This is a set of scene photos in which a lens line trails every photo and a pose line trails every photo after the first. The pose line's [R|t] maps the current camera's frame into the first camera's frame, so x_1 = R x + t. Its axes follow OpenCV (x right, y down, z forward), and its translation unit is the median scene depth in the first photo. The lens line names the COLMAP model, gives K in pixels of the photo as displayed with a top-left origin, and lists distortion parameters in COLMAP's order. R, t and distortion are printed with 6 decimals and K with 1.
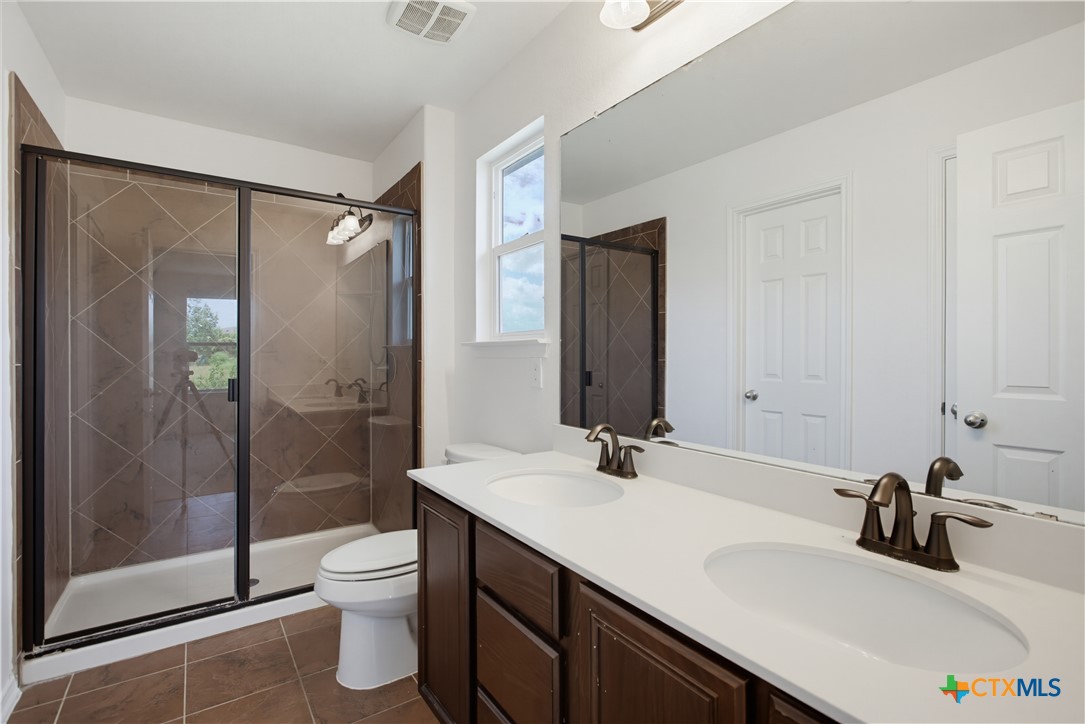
lens RADIAL K [[514.9, 0, 539.6], [0, 514.9, 356.0], [0, 0, 1]] dist [-0.010224, 0.003966]
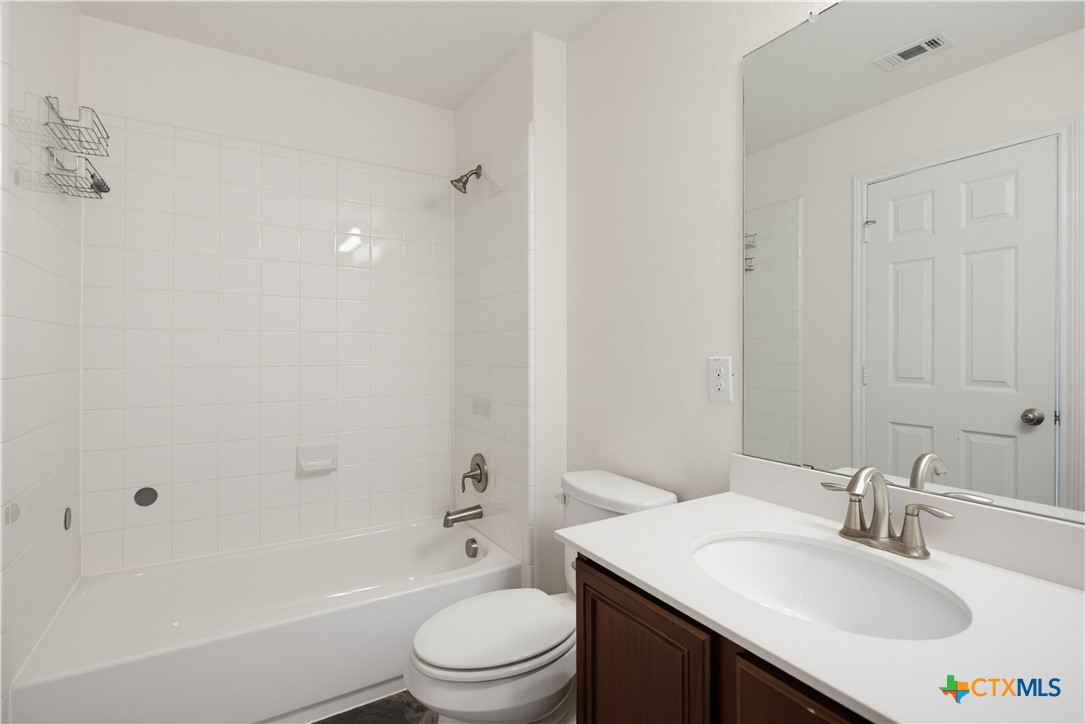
lens RADIAL K [[514.9, 0, 542.5], [0, 514.9, 356.7], [0, 0, 1]] dist [-0.010224, 0.003966]
pose [[0.998958, 0.003929, -0.045478, -0.170398], [-0.003227, 0.999874, 0.015520, -0.013930], [0.045533, -0.015357, 0.998845, 0.220449]]
